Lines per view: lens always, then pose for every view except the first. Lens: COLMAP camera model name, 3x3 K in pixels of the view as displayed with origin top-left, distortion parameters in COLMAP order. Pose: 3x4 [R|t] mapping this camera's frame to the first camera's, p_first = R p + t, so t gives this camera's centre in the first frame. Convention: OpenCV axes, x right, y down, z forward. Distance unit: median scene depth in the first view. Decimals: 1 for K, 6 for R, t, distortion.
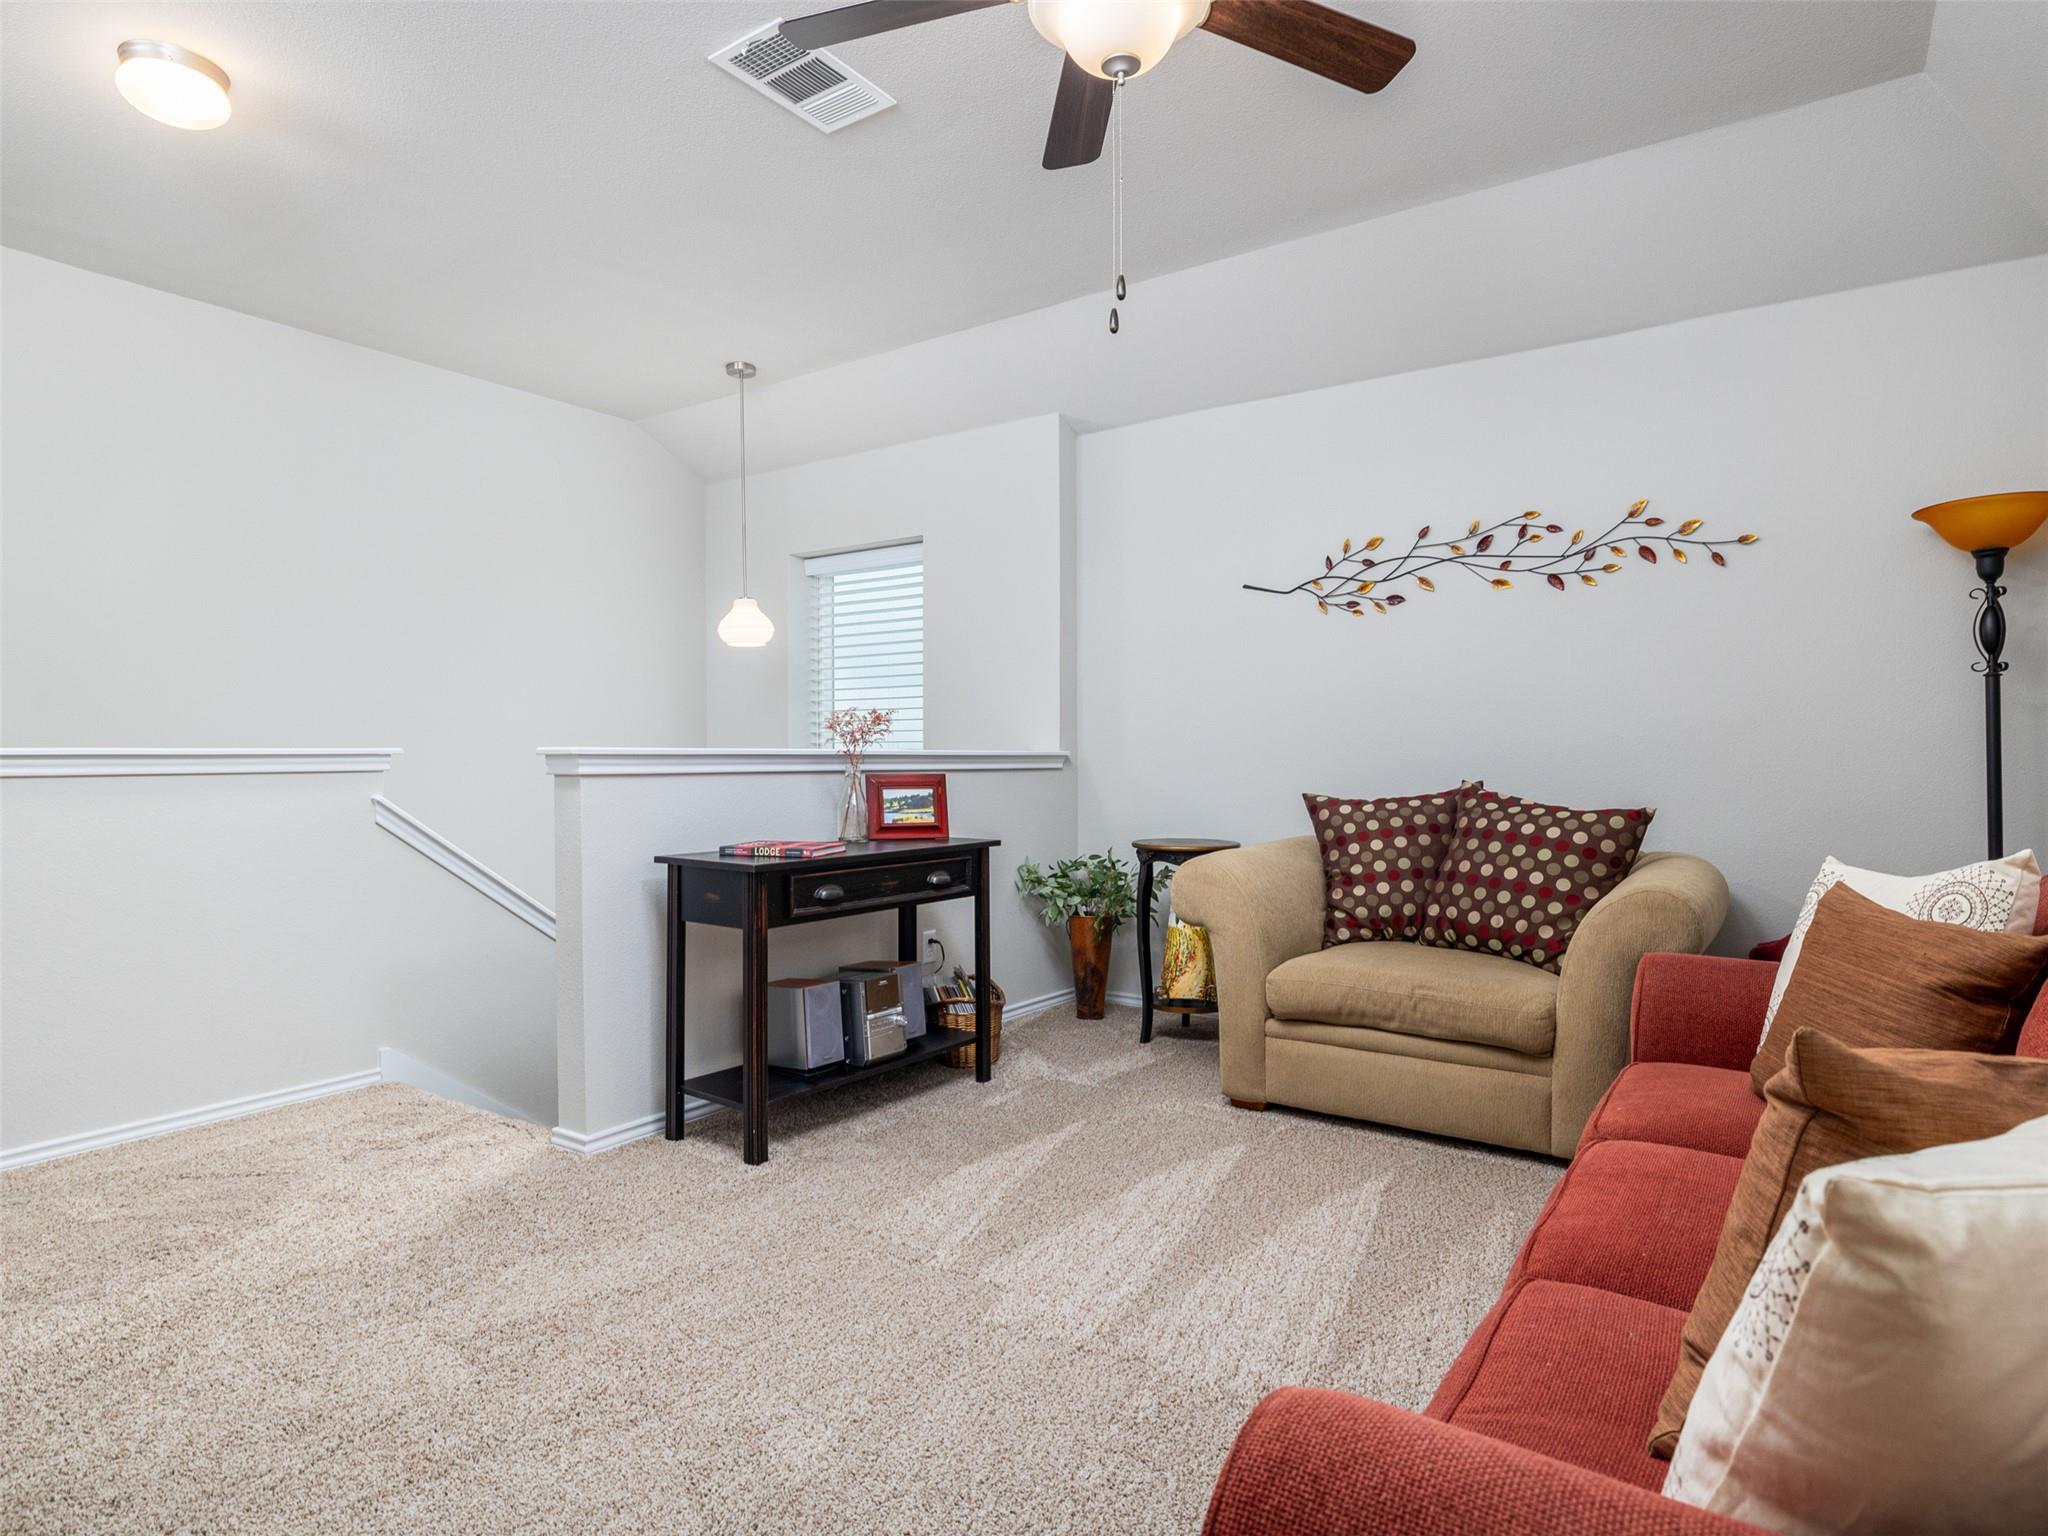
lens RADIAL K [[1166.6, 0, 1027.9], [0, 1166.6, 764.6], [0, 0, 1]] dist [-0.004238, 0.000626]
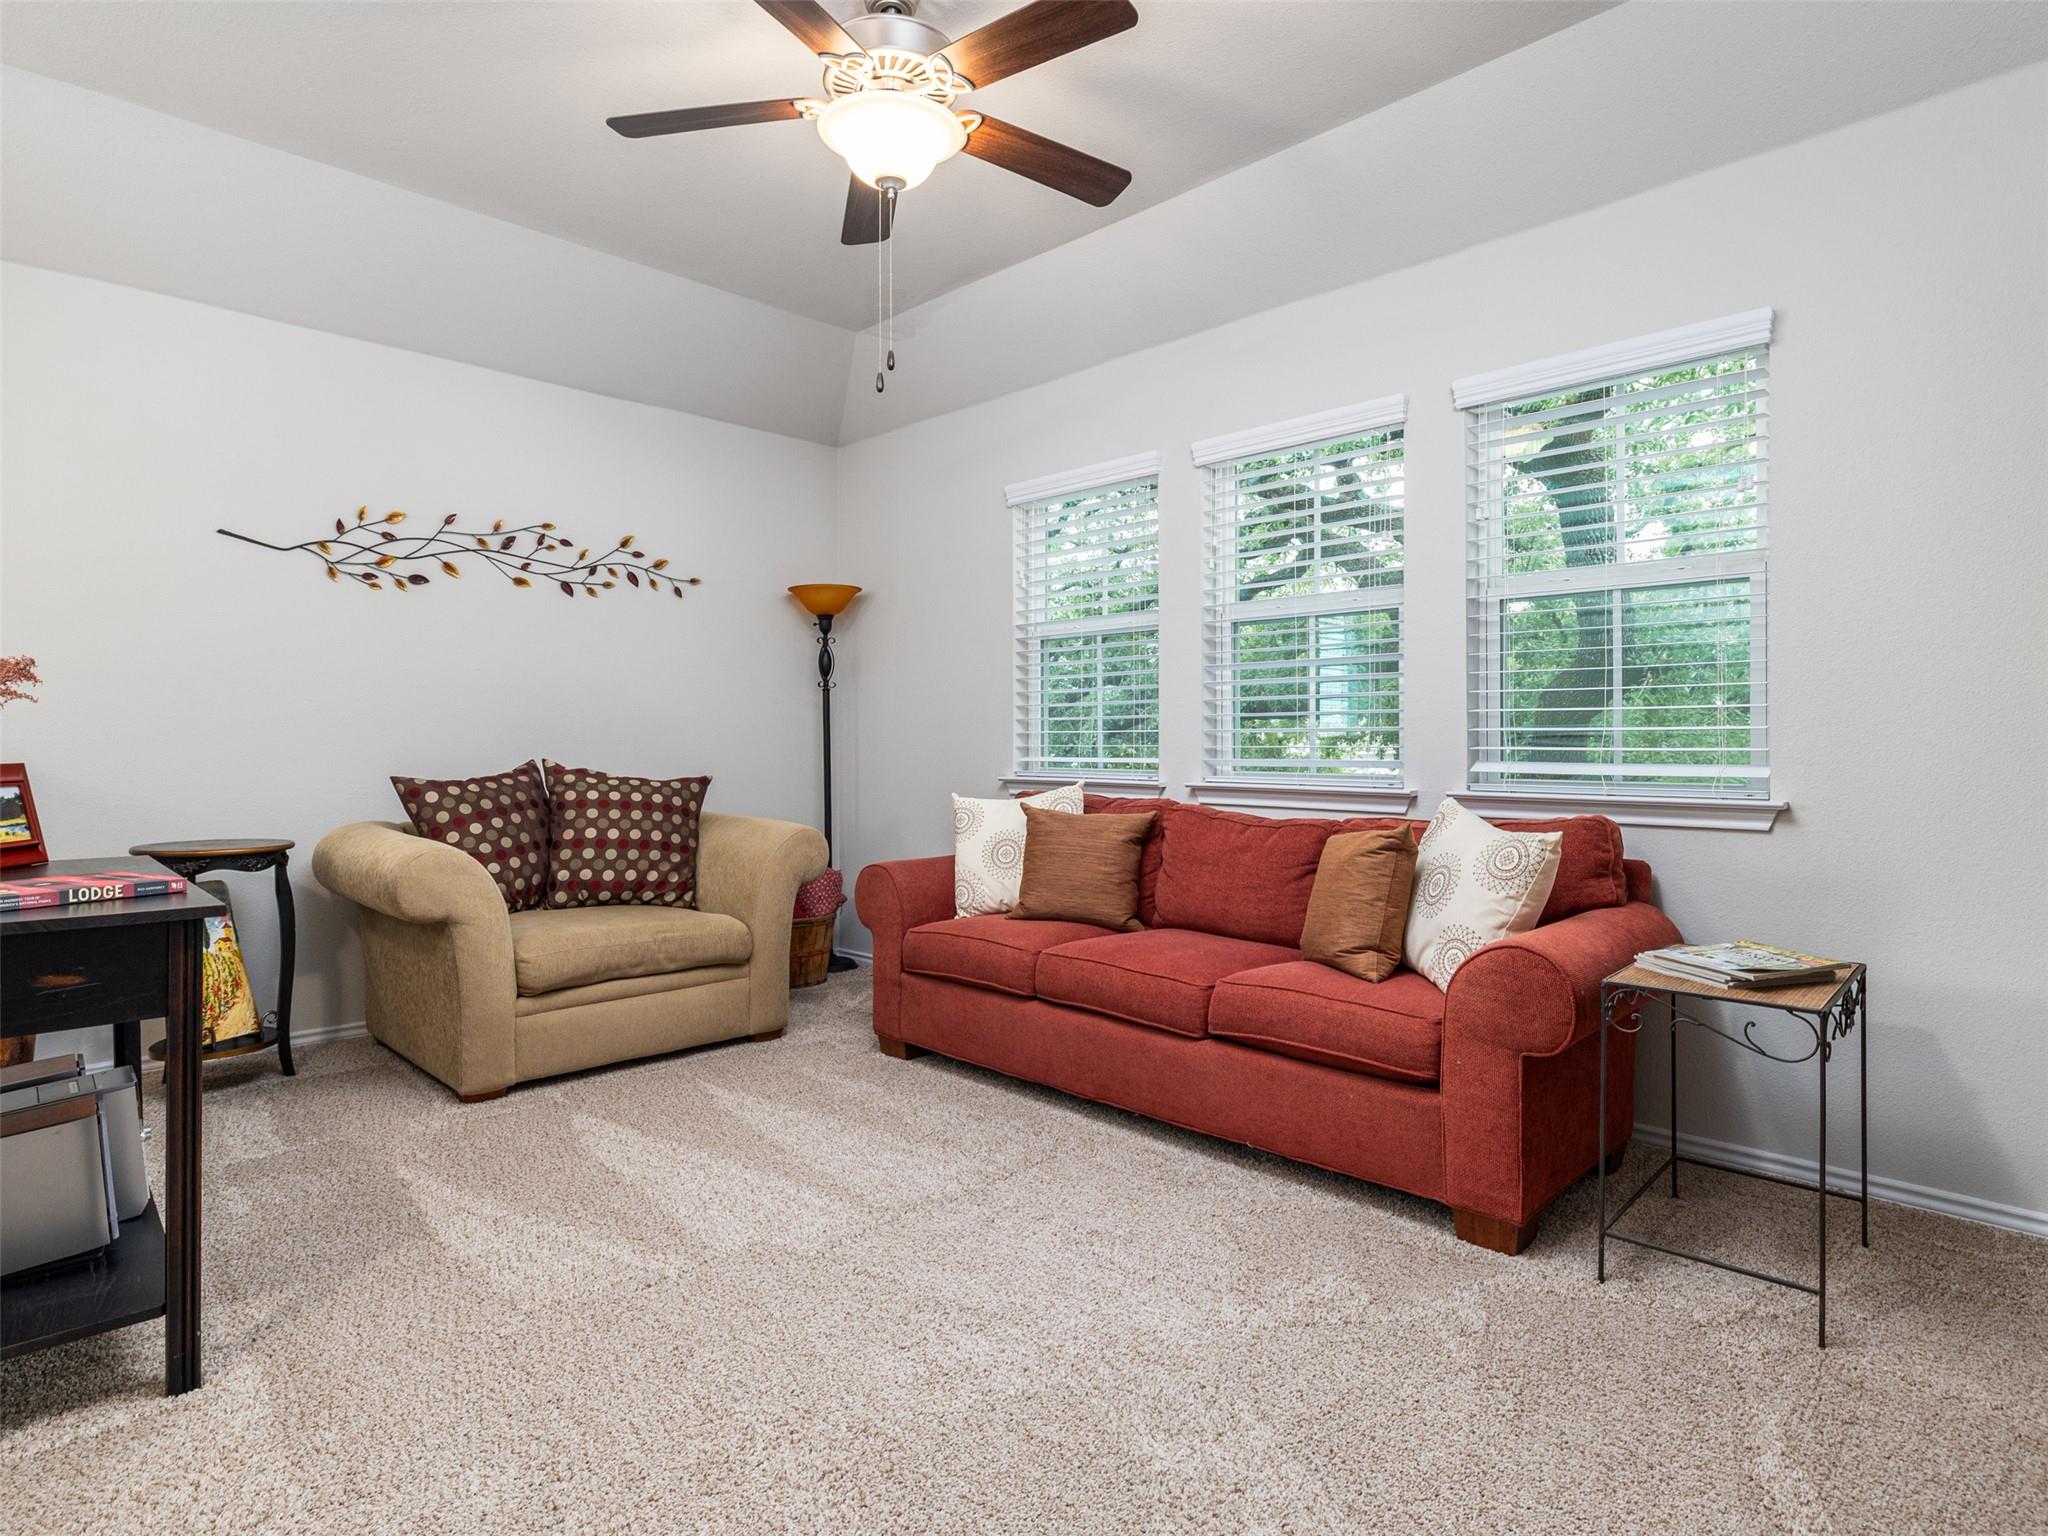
lens RADIAL K [[1128.1, 0, 1027.4], [0, 1128.1, 753.8], [0, 0, 1]] dist [0.004288, -0.002536]
pose [[0.163487, -0.012170, 0.986470, -0.601359], [0.006836, 0.999914, 0.011203, -0.000586], [-0.986522, 0.004912, 0.163556, 0.363503]]
